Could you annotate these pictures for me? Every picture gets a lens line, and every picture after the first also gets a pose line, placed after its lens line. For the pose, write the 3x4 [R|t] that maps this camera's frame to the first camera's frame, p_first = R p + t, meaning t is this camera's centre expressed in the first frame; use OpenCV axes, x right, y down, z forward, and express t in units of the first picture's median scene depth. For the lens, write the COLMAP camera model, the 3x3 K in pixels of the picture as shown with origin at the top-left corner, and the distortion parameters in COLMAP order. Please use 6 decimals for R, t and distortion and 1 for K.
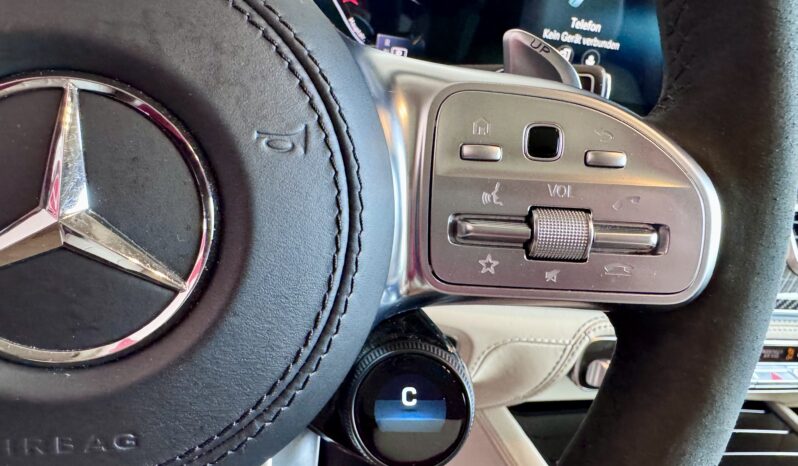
lens RADIAL K [[561.3, 0, 365.5], [0, 561.3, 229.1], [0, 0, 1]] dist [-0.015193, -0.001781]
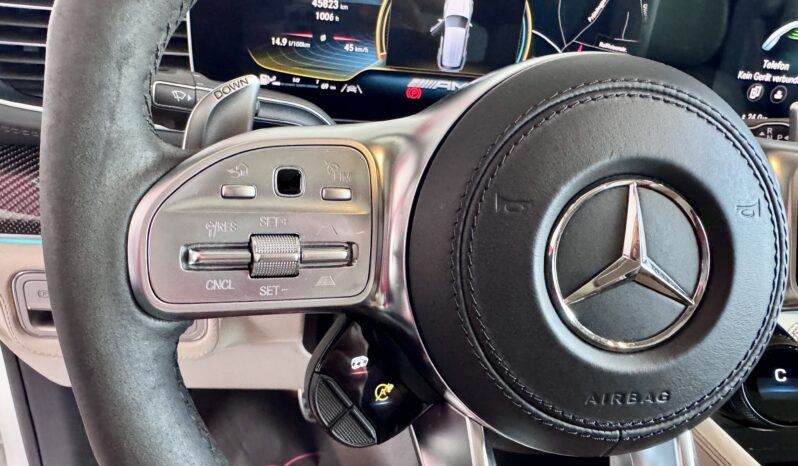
lens RADIAL K [[561.3, 0, 365.5], [0, 561.3, 229.1], [0, 0, 1]] dist [-0.015193, -0.001781]
pose [[0.994178, -0.026340, -0.104477, -0.334064], [0.024886, 0.999575, -0.015198, -0.033001], [0.104832, 0.012509, 0.994411, -0.217846]]
